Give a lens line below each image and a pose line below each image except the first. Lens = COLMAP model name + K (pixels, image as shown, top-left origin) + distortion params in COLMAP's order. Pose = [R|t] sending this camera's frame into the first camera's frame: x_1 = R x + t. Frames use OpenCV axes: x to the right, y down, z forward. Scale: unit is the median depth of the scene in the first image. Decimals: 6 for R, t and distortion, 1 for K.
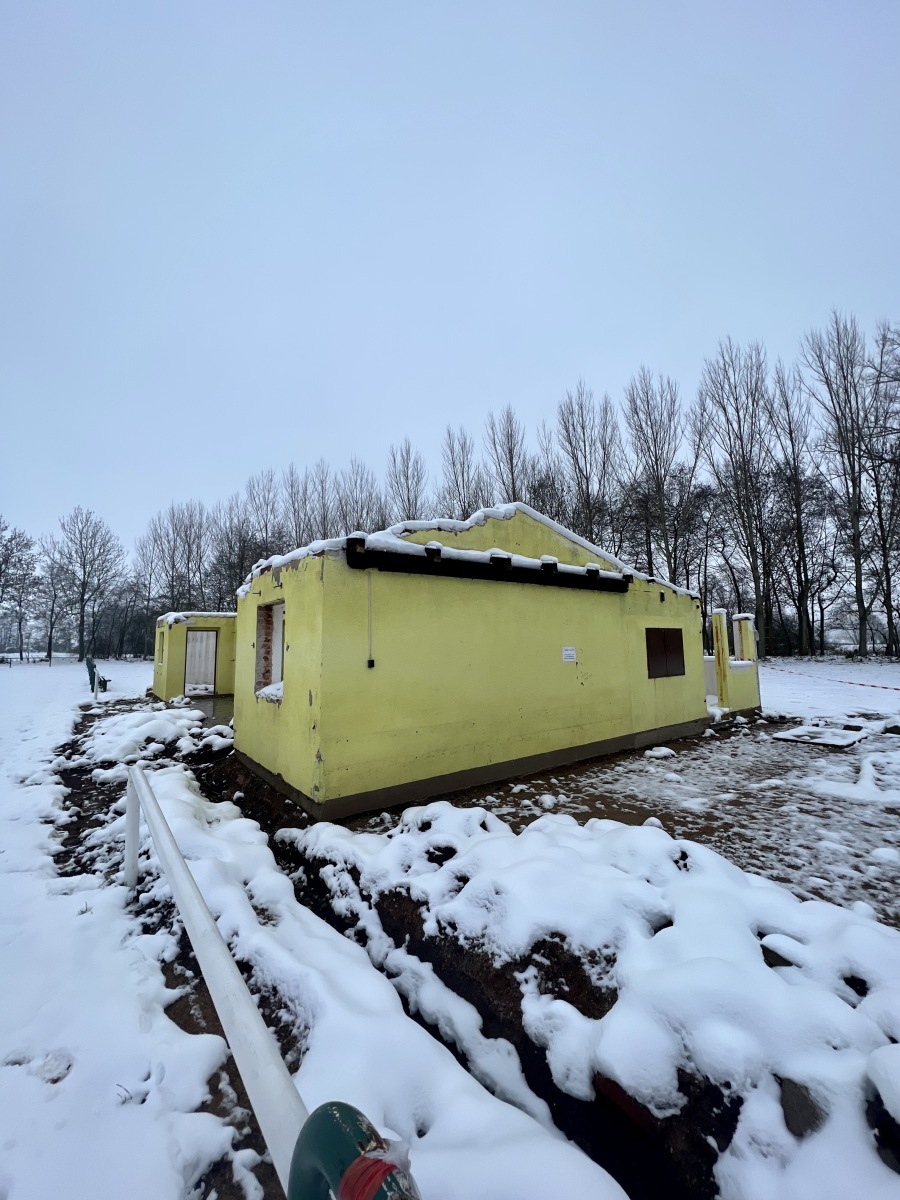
lens RADIAL K [[480.0, 0, 455.1], [0, 480.0, 600.6], [0, 0, 1]] dist [0.008643, -0.000512]
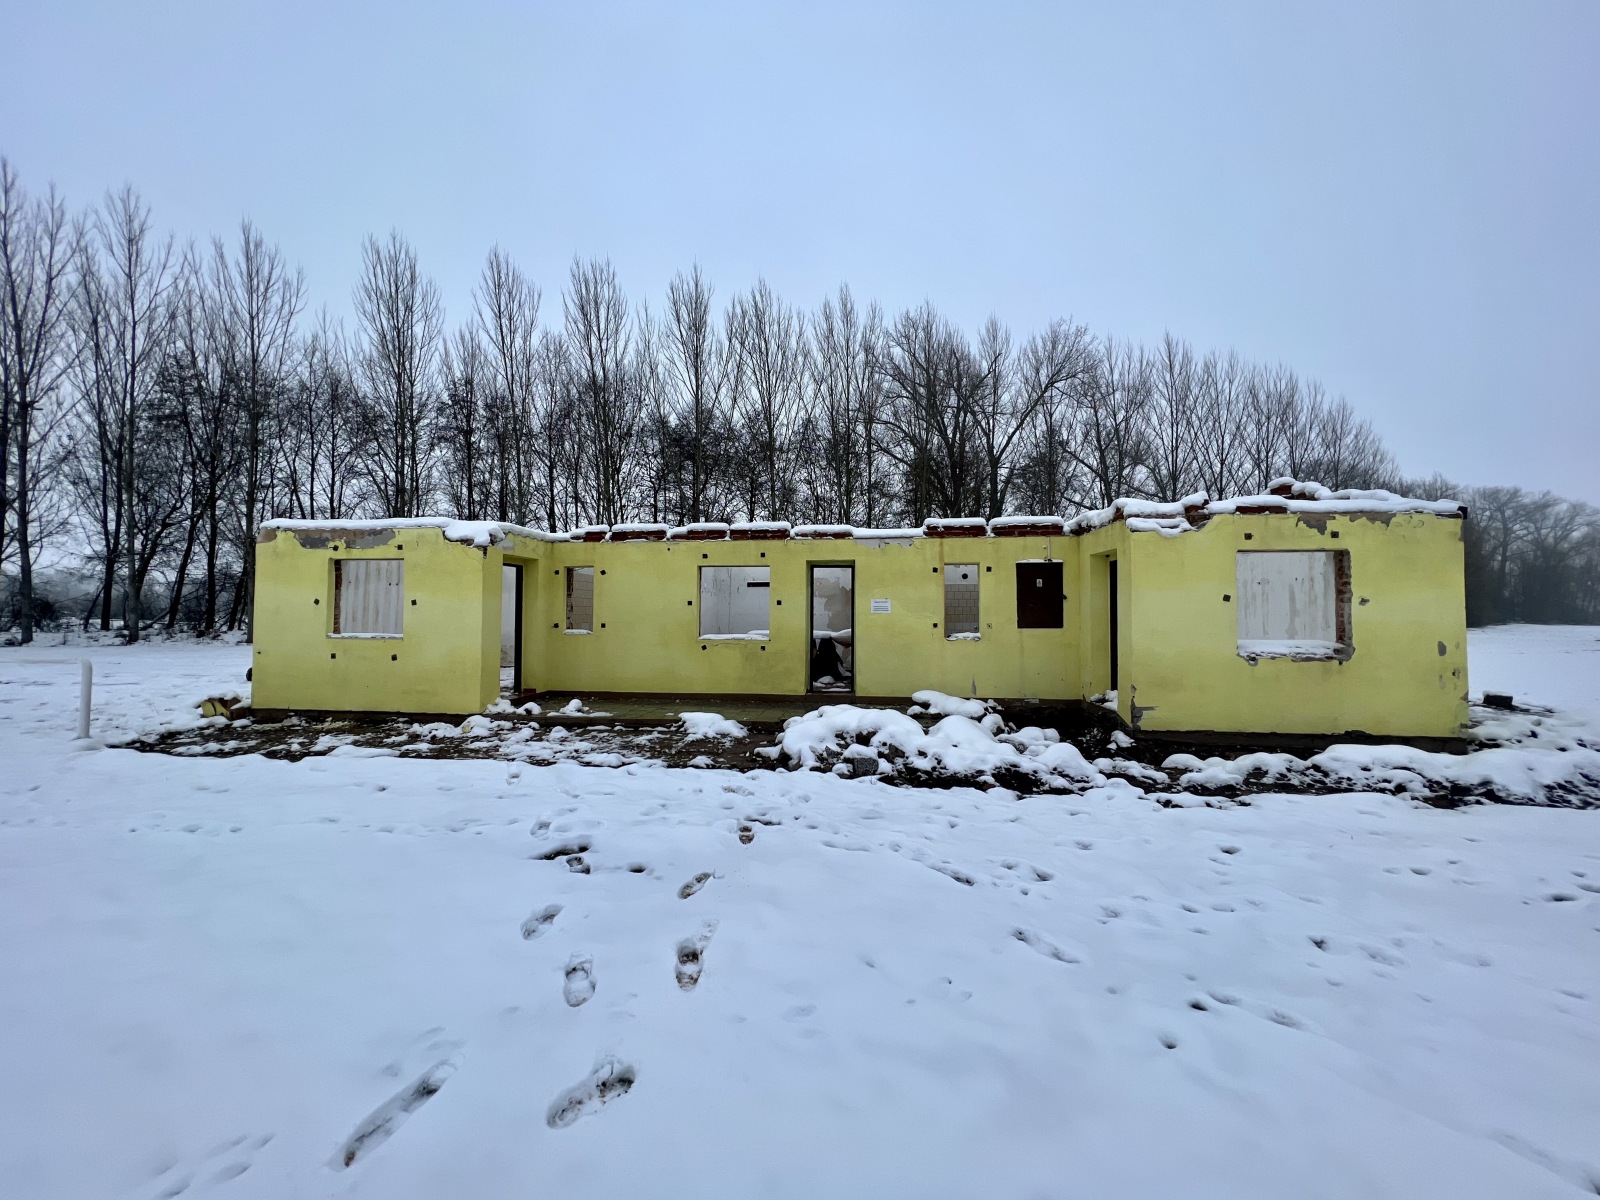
lens RADIAL K [[640.0, 0, 802.5], [0, 640.0, 605.4], [0, 0, 1]] dist [0.008643, -0.000512]
pose [[0.696966, 0.029979, 0.716477, -0.193072], [-0.078329, 0.996330, 0.034507, 0.014517], [-0.712814, -0.080171, 0.696756, 0.085024]]
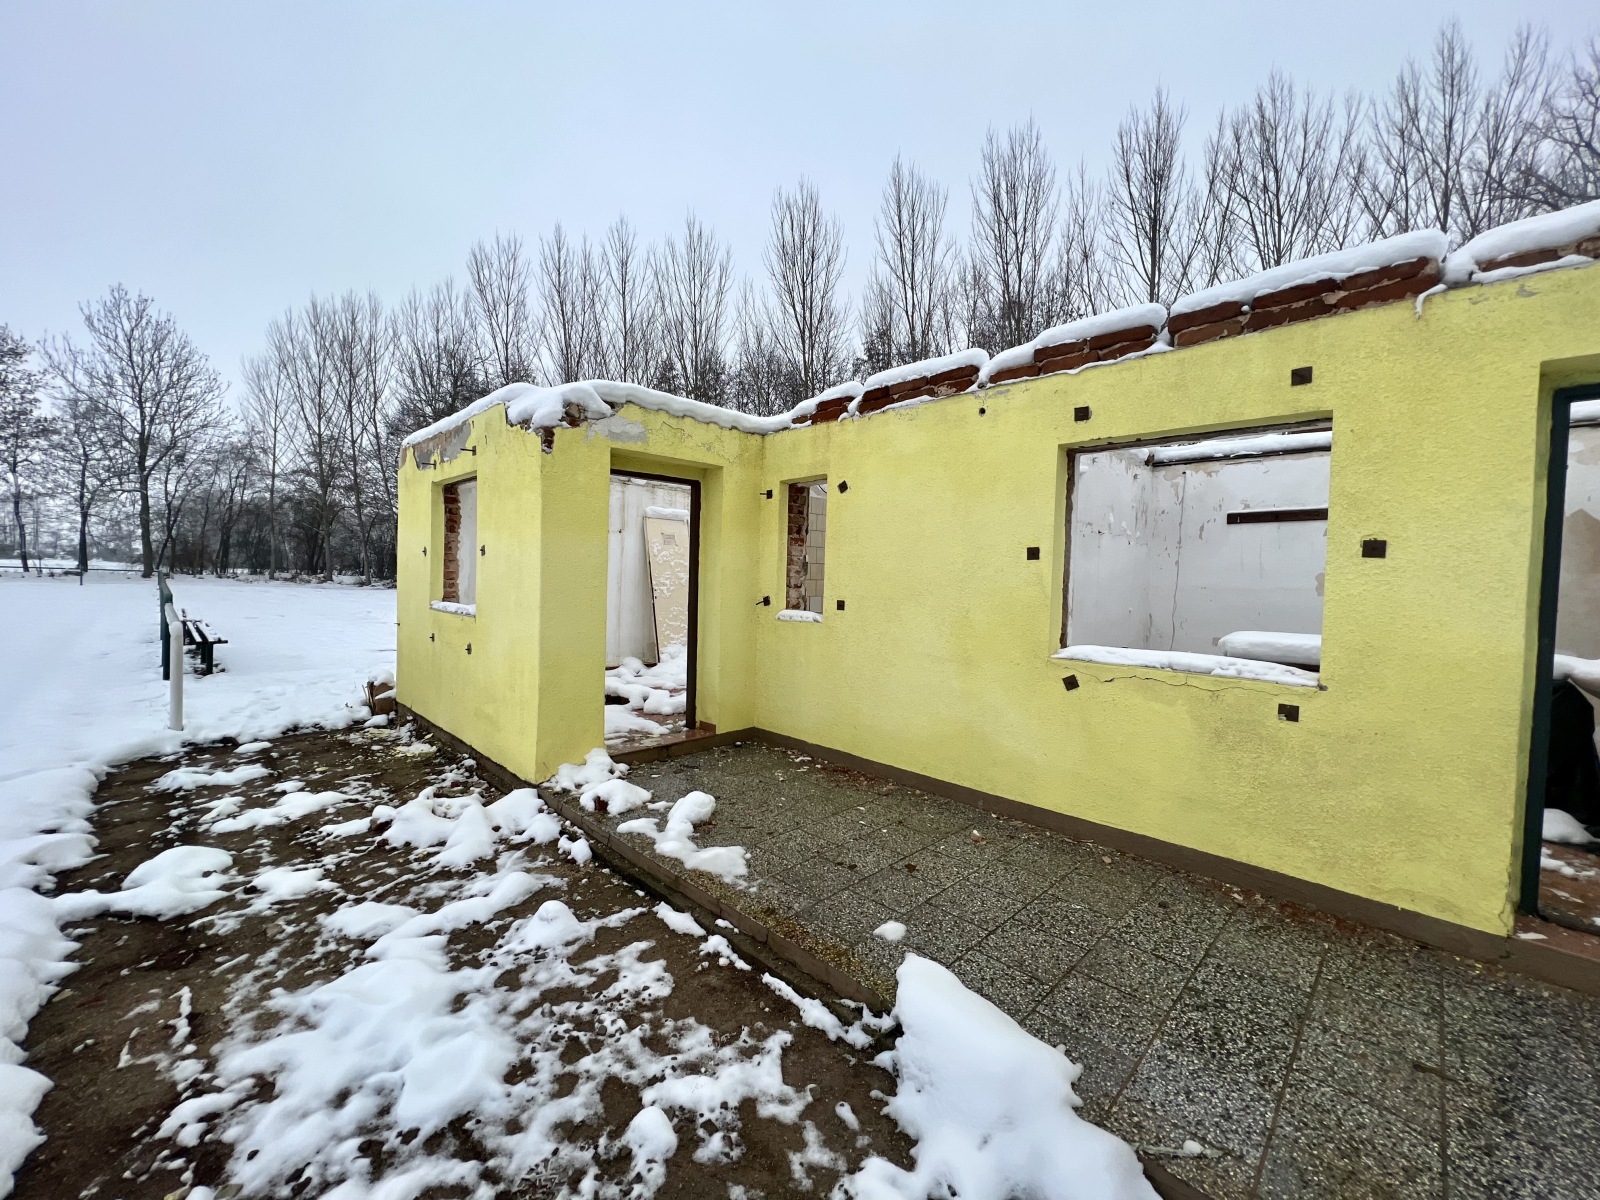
lens RADIAL K [[640.0, 0, 795.7], [0, 640.0, 598.2], [0, 0, 1]] dist [0.008643, -0.000512]
pose [[0.991336, 0.034327, 0.126784, -0.122564], [-0.049969, 0.991230, 0.122336, 0.019983], [-0.121473, -0.127611, 0.984358, 0.166487]]
